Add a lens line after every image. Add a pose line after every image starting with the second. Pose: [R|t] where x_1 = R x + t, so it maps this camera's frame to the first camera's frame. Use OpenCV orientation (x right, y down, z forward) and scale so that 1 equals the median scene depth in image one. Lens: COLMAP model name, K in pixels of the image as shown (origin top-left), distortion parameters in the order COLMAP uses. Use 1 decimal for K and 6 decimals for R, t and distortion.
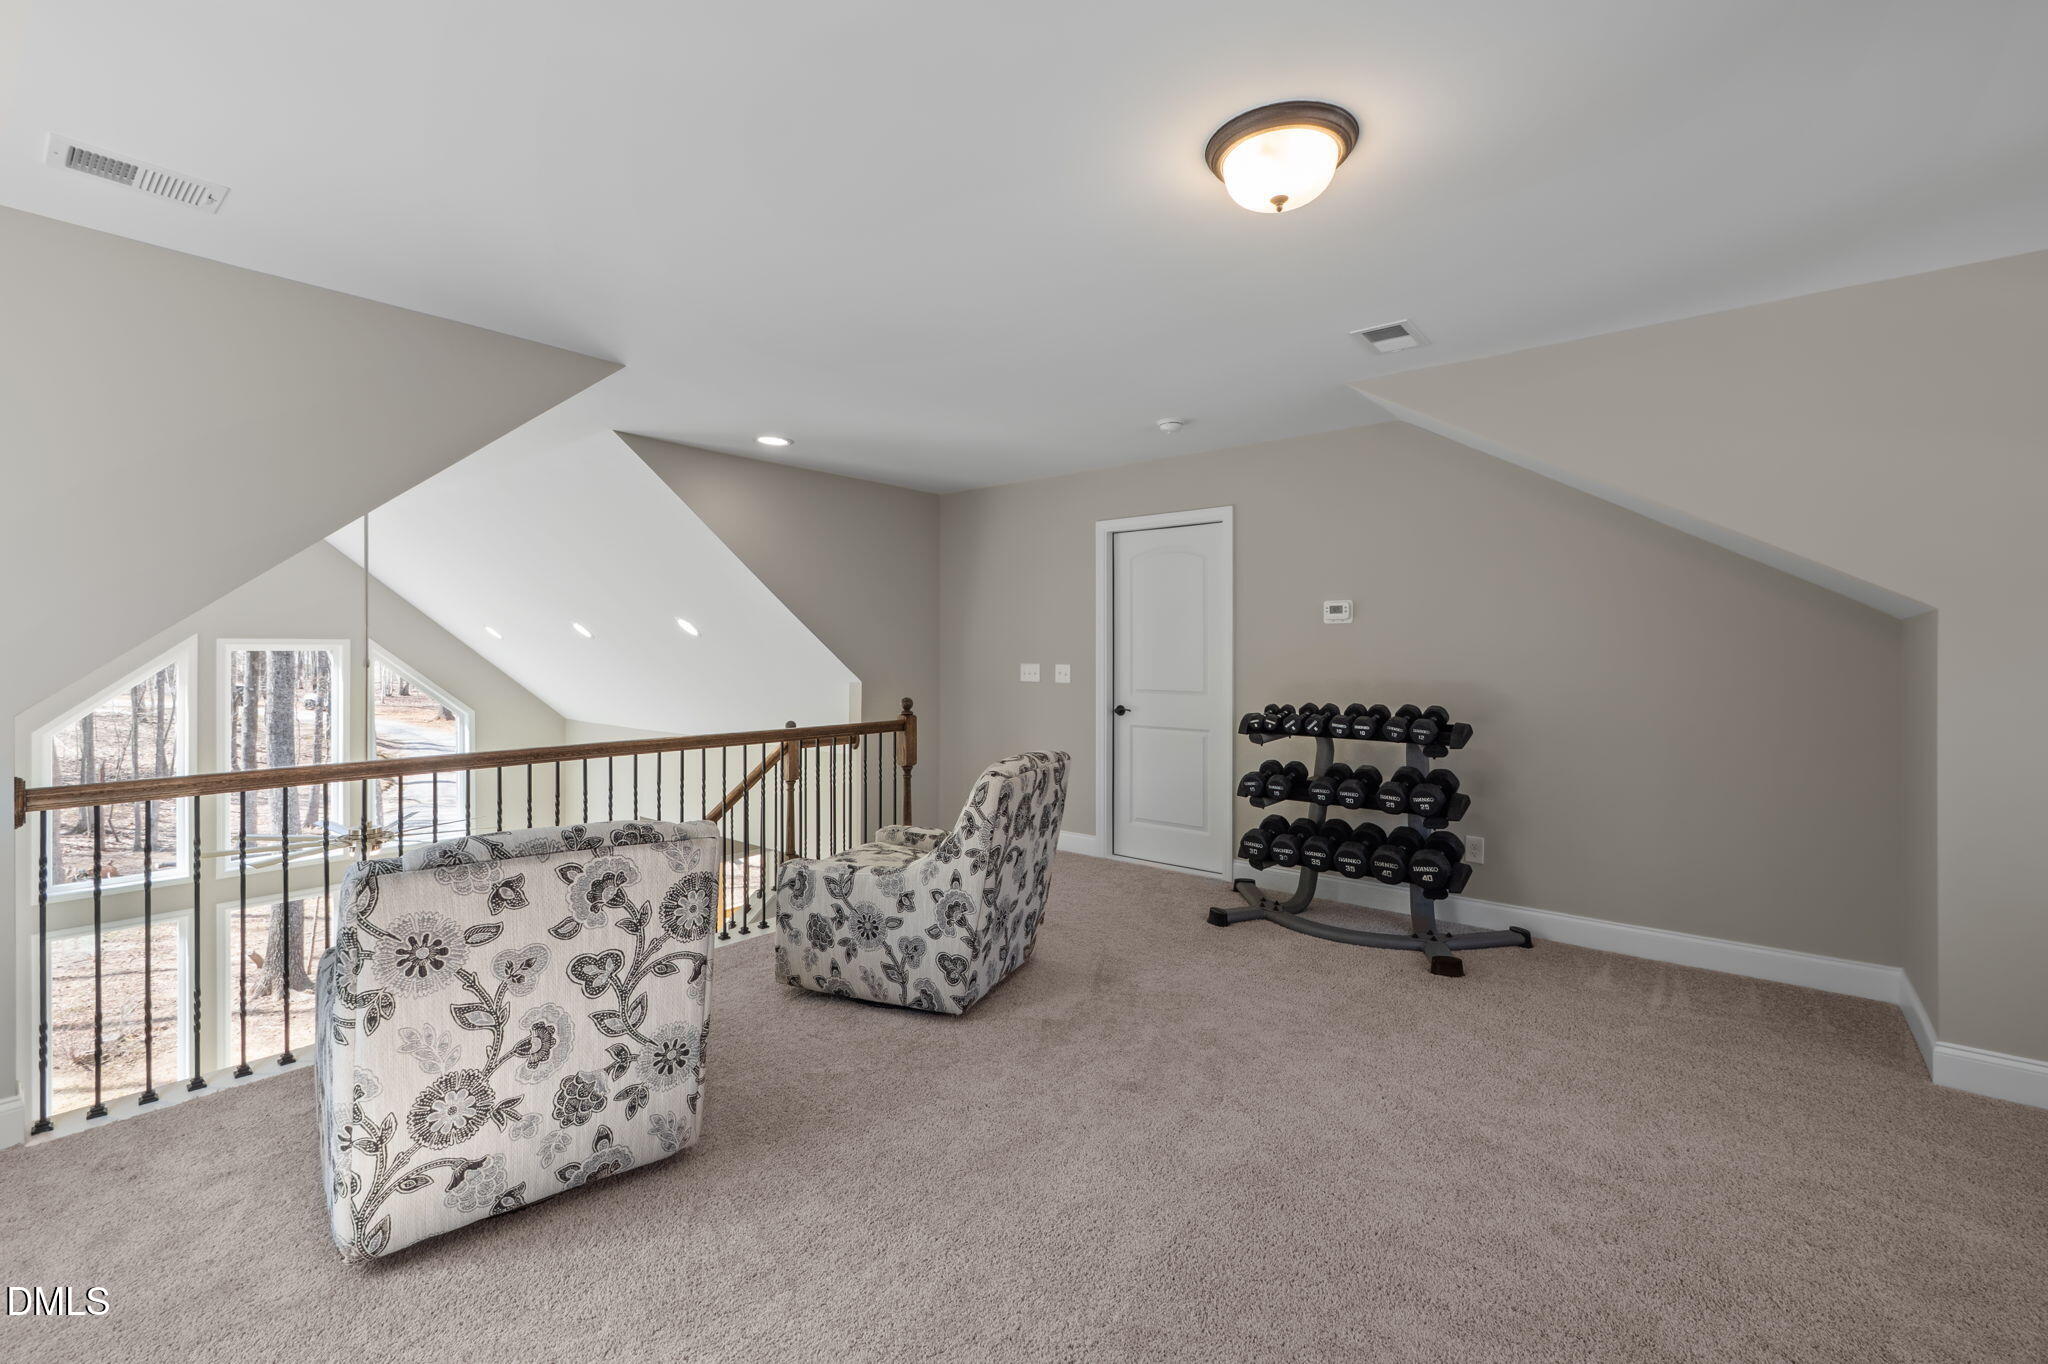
lens RADIAL K [[874.7, 0, 1028.0], [0, 874.7, 668.8], [0, 0, 1]] dist [-0.002866, 0.000271]
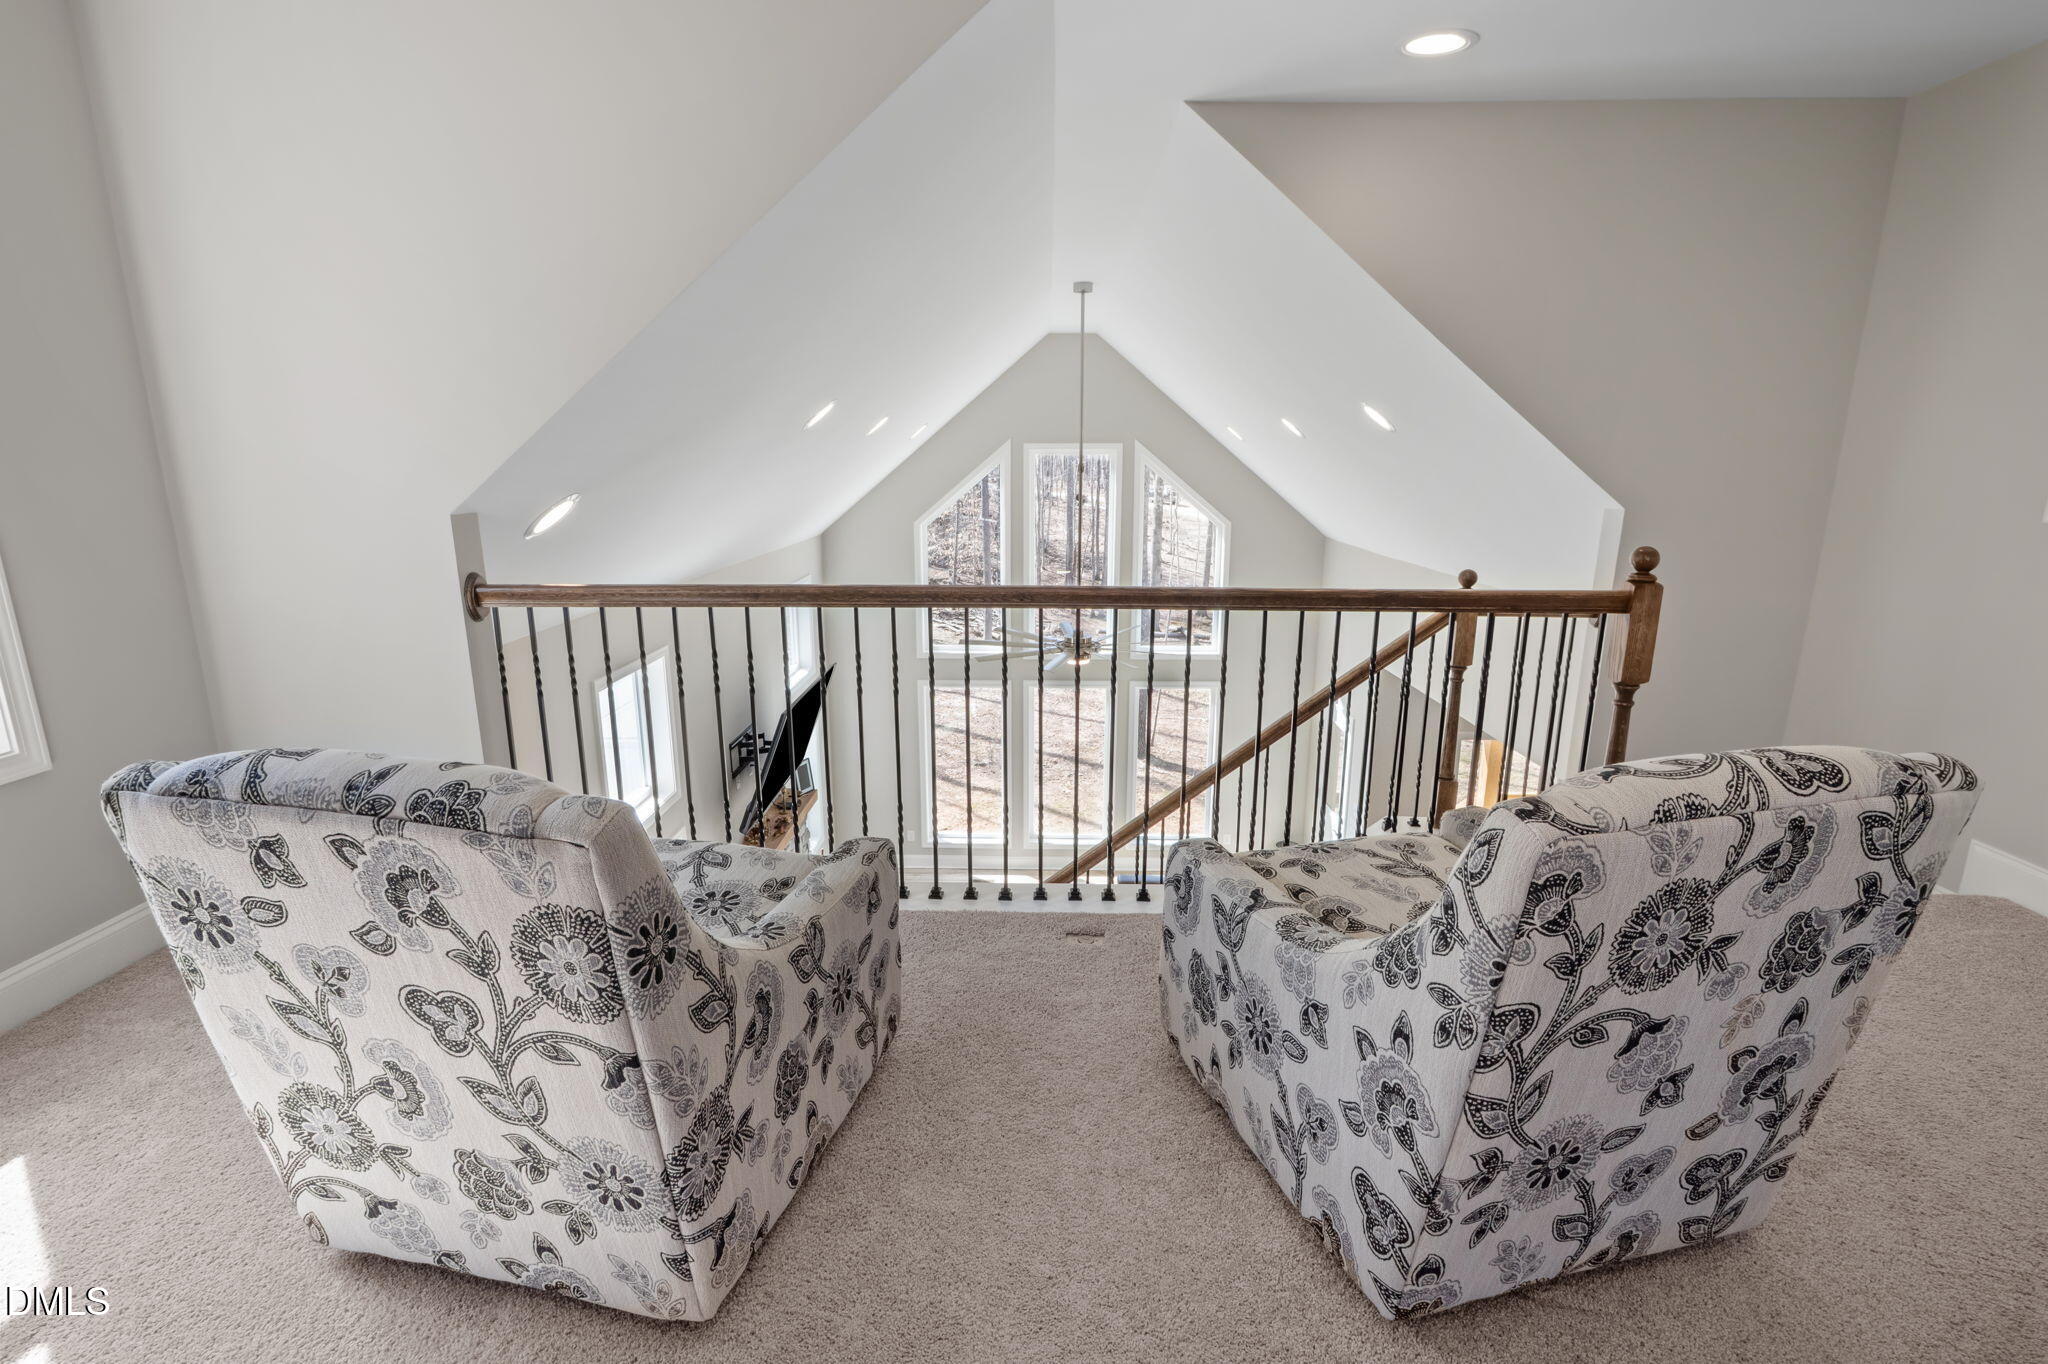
lens RADIAL K [[960.7, 0, 1008.2], [0, 960.7, 689.6], [0, 0, 1]] dist [-0.001697, -0.000264]
pose [[0.611825, 0.184560, -0.769161, 0.110263], [-0.015403, 0.974994, 0.221697, -0.003940], [0.790843, -0.123793, 0.599368, 0.604824]]
